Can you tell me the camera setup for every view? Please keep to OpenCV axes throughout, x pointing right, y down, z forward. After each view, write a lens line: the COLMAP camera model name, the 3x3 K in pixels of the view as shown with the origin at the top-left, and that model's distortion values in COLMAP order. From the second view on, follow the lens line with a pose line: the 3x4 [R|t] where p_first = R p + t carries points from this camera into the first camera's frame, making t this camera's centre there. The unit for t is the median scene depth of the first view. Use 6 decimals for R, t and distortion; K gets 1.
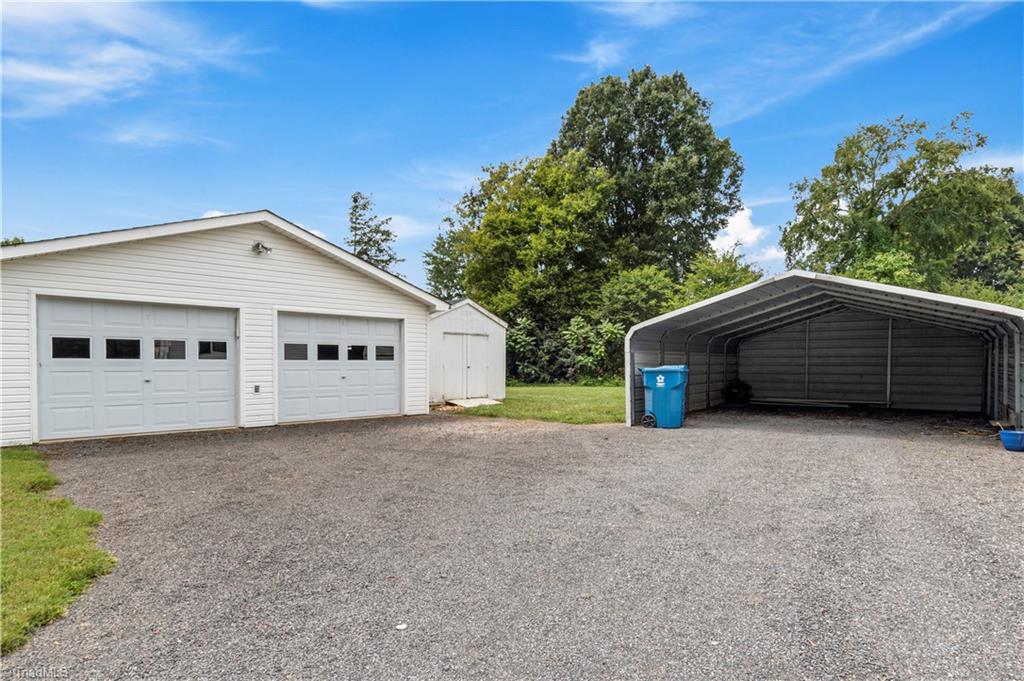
lens RADIAL K [[545.6, 0, 533.6], [0, 545.6, 371.3], [0, 0, 1]] dist [0.000901, 0.000119]
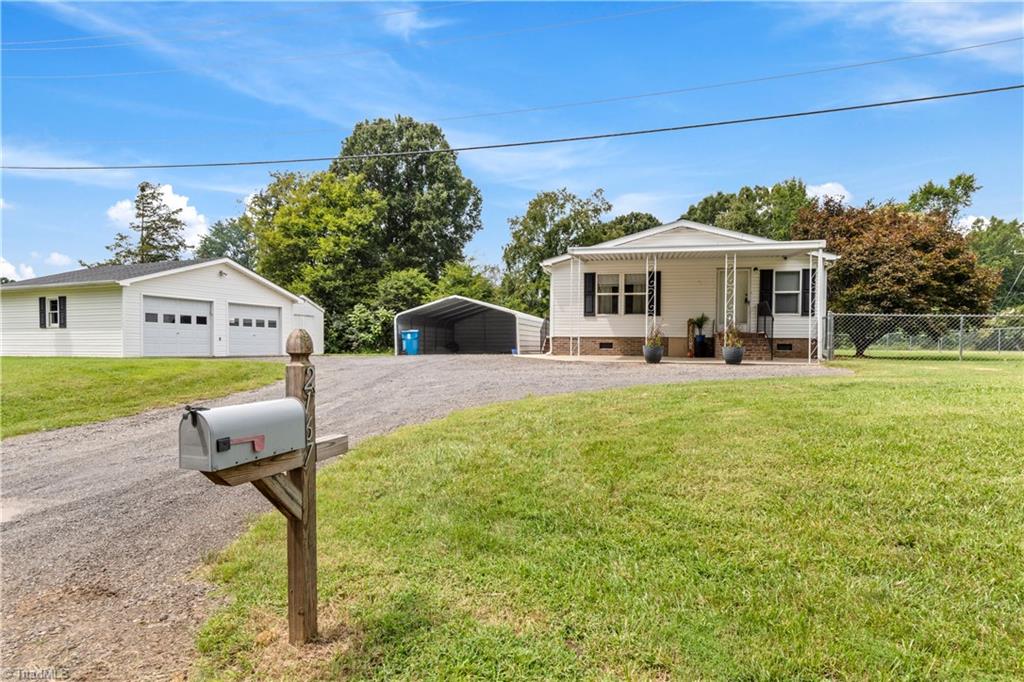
lens RADIAL K [[545.6, 0, 533.6], [0, 545.6, 371.8], [0, 0, 1]] dist [0.000901, 0.000119]
pose [[0.917754, -0.018211, 0.396731, -0.059009], [0.006836, 0.999525, 0.030067, 0.027271], [-0.397090, -0.024882, 0.917442, -0.378643]]
